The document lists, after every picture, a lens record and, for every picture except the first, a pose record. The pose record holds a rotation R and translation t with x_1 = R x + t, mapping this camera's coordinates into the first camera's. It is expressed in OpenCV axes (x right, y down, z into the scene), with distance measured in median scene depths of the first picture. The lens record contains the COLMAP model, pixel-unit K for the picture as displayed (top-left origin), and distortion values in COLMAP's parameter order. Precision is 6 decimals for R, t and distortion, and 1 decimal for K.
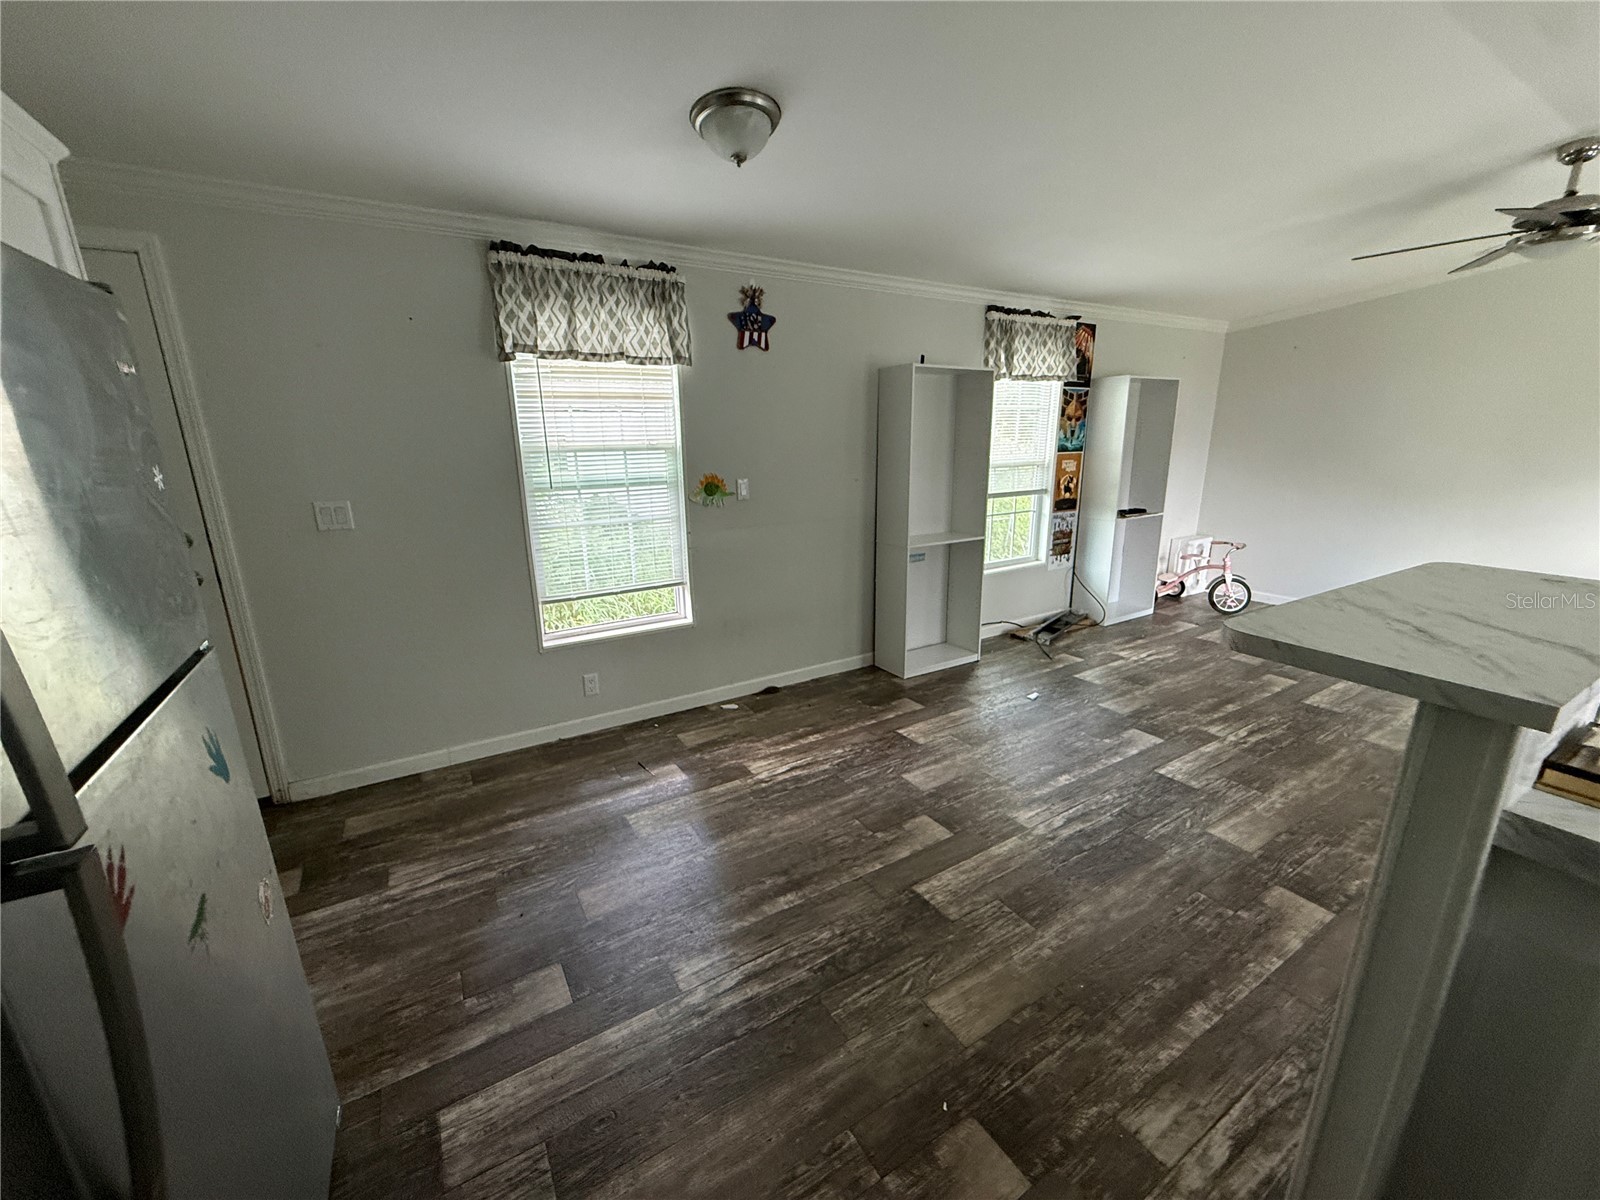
lens RADIAL K [[638.6, 0, 799.5], [0, 638.6, 597.3], [0, 0, 1]] dist [-0.001682, 0.001623]
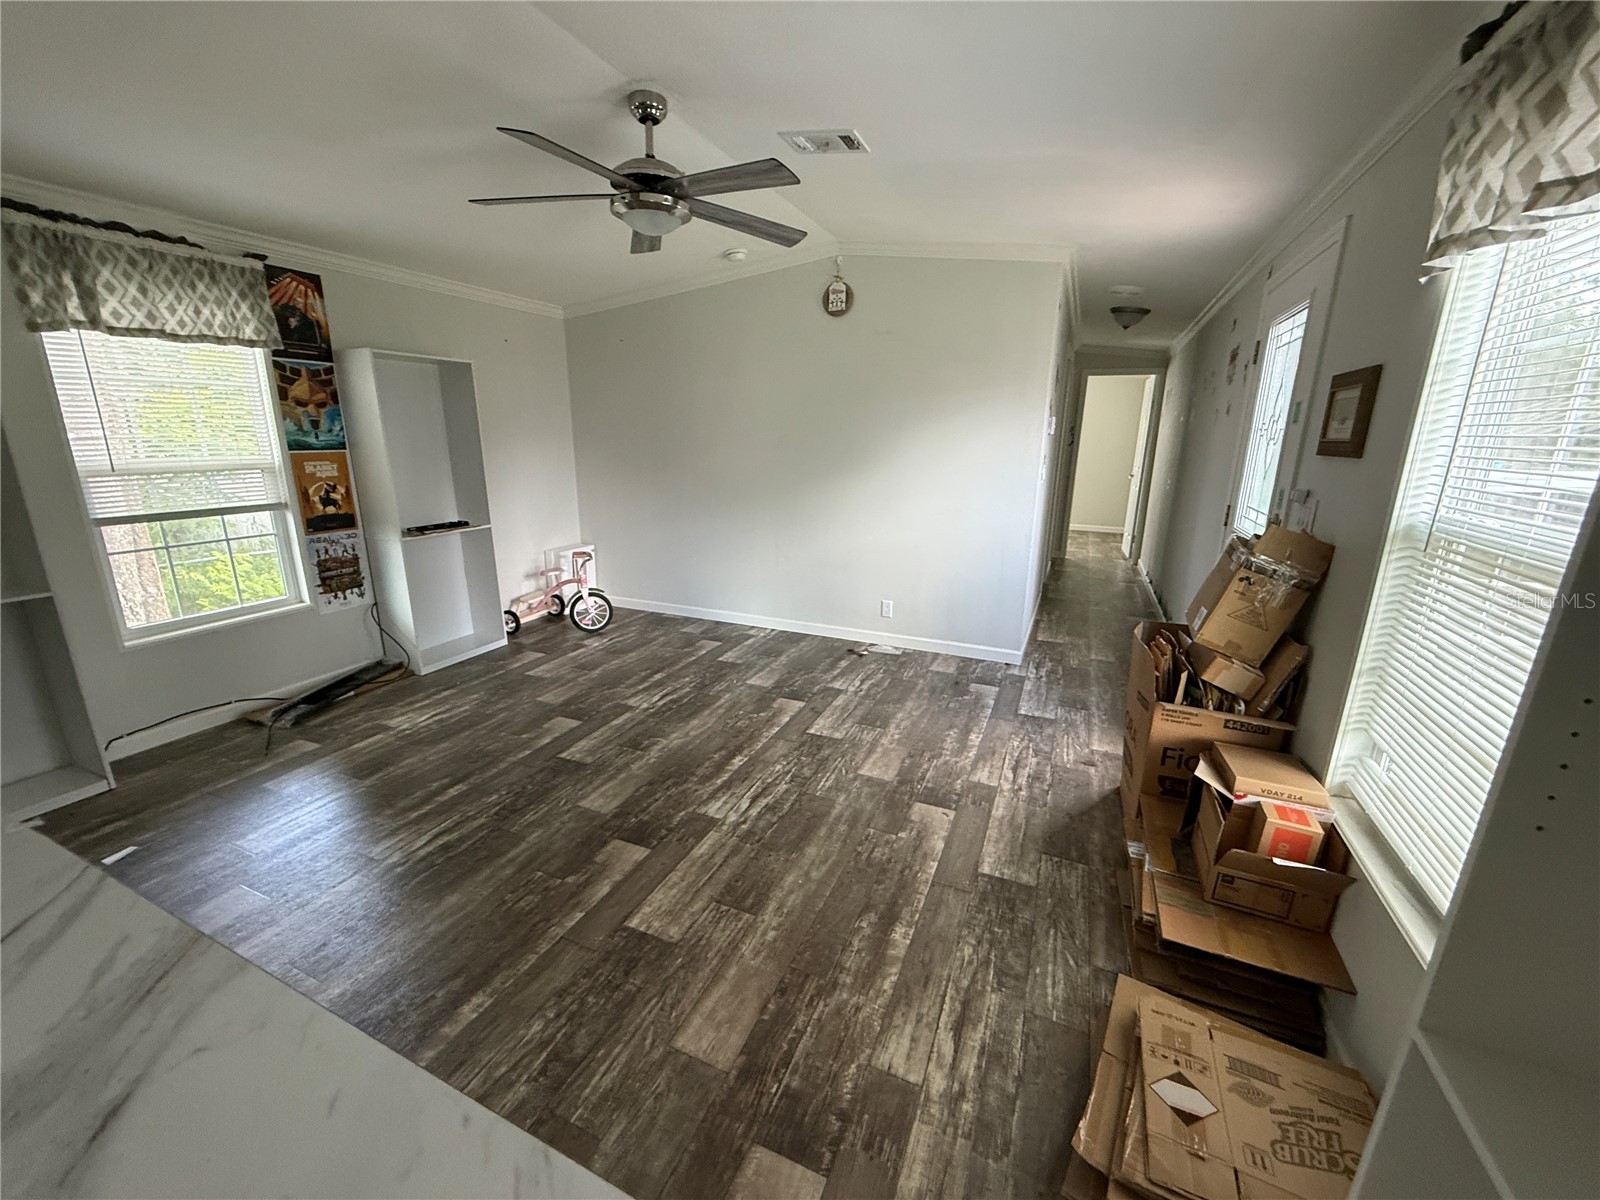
lens RADIAL K [[638.6, 0, 794.6], [0, 638.6, 597.5], [0, 0, 1]] dist [-0.001682, 0.001623]
pose [[0.819358, -0.122443, 0.560054, 0.445966], [0.121438, 0.991826, 0.039176, -0.025180], [-0.560272, 0.035912, 0.827529, 0.104735]]
